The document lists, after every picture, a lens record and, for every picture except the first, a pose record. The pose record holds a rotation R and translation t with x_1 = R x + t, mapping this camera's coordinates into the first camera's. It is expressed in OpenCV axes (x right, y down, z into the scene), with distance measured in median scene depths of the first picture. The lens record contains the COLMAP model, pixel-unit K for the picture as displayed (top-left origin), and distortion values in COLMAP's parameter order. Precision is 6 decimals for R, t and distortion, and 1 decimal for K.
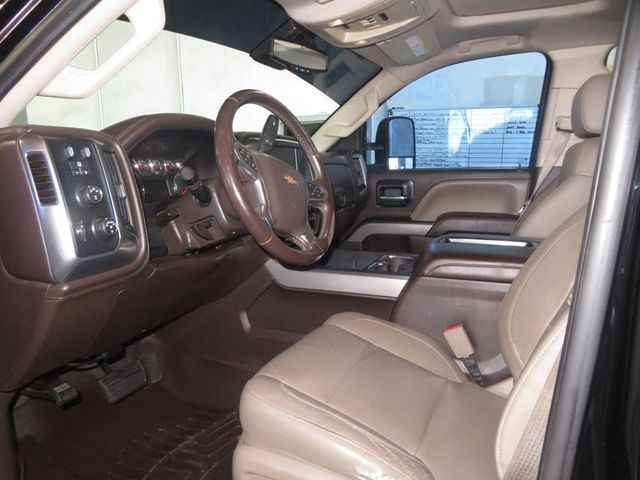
lens RADIAL K [[440.3, 0, 309.5], [0, 440.3, 239.8], [0, 0, 1]] dist [-0.015747, 0.004828]
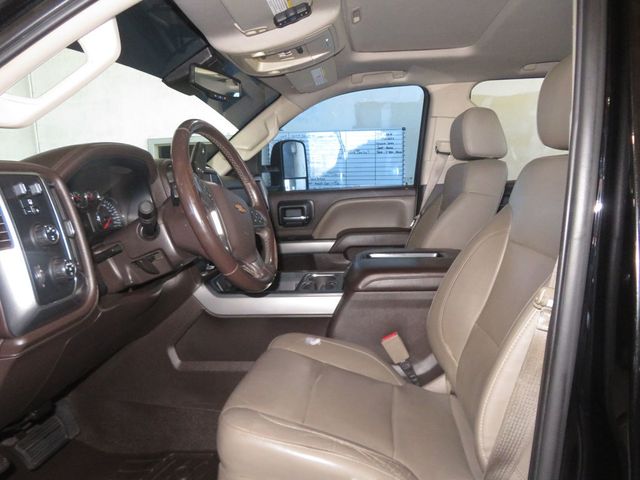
lens RADIAL K [[440.3, 0, 309.5], [0, 440.3, 239.8], [0, 0, 1]] dist [-0.015747, 0.004828]
pose [[0.961060, -0.060471, 0.269641, -0.124762], [0.072321, 0.996794, -0.034222, -0.012978], [-0.266707, 0.052390, 0.962353, -0.007204]]
